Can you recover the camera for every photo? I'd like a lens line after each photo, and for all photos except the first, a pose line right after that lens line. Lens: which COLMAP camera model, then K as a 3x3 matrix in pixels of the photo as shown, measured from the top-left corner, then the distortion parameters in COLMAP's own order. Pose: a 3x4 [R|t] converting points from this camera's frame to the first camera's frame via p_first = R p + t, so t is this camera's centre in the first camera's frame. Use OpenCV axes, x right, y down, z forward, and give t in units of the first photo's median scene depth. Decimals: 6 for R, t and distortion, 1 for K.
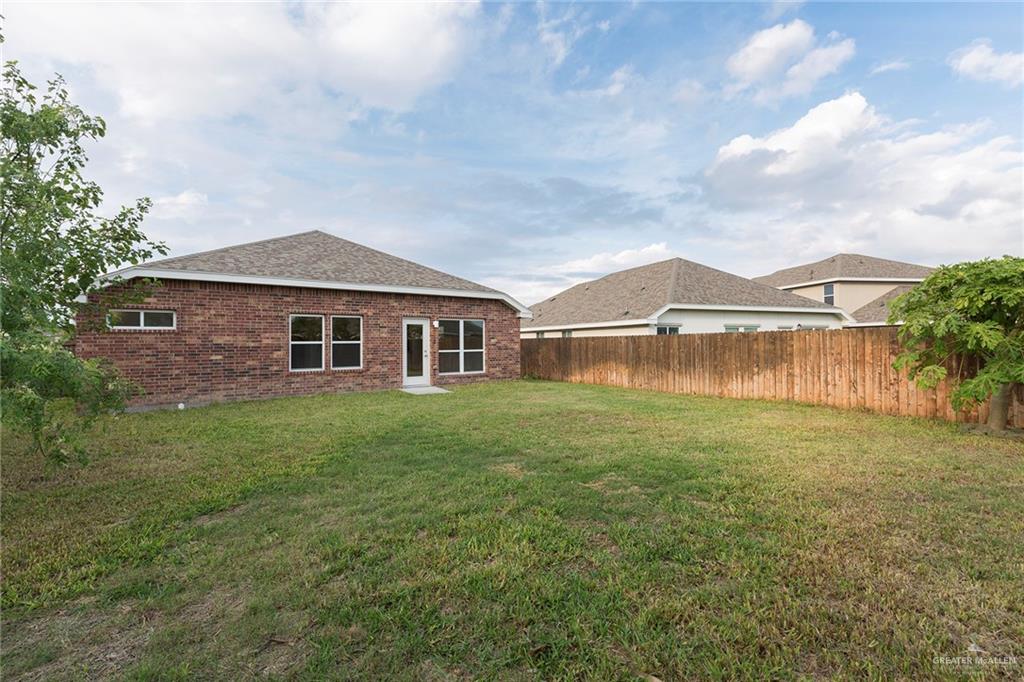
lens RADIAL K [[458.0, 0, 511.0], [0, 458.0, 336.3], [0, 0, 1]] dist [0.003786, 0.000312]
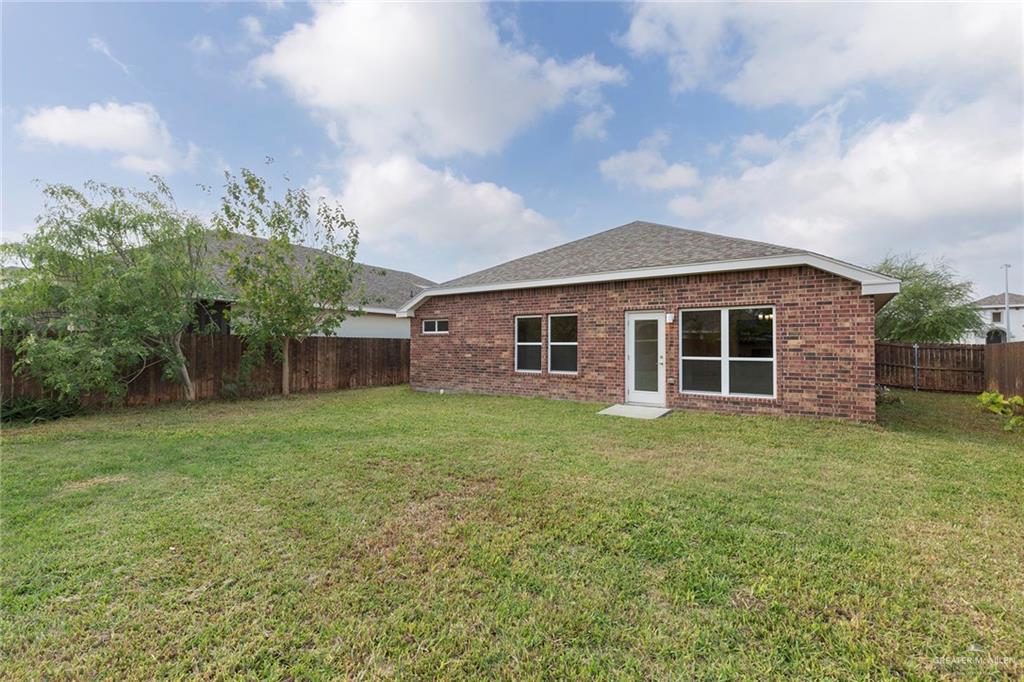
lens RADIAL K [[458.0, 0, 511.2], [0, 458.0, 345.7], [0, 0, 1]] dist [0.003786, 0.000312]
pose [[0.298127, 0.003372, -0.954520, 0.478484], [0.000972, 0.999992, 0.003836, 0.013672], [0.954526, -0.002071, 0.298121, 0.649118]]
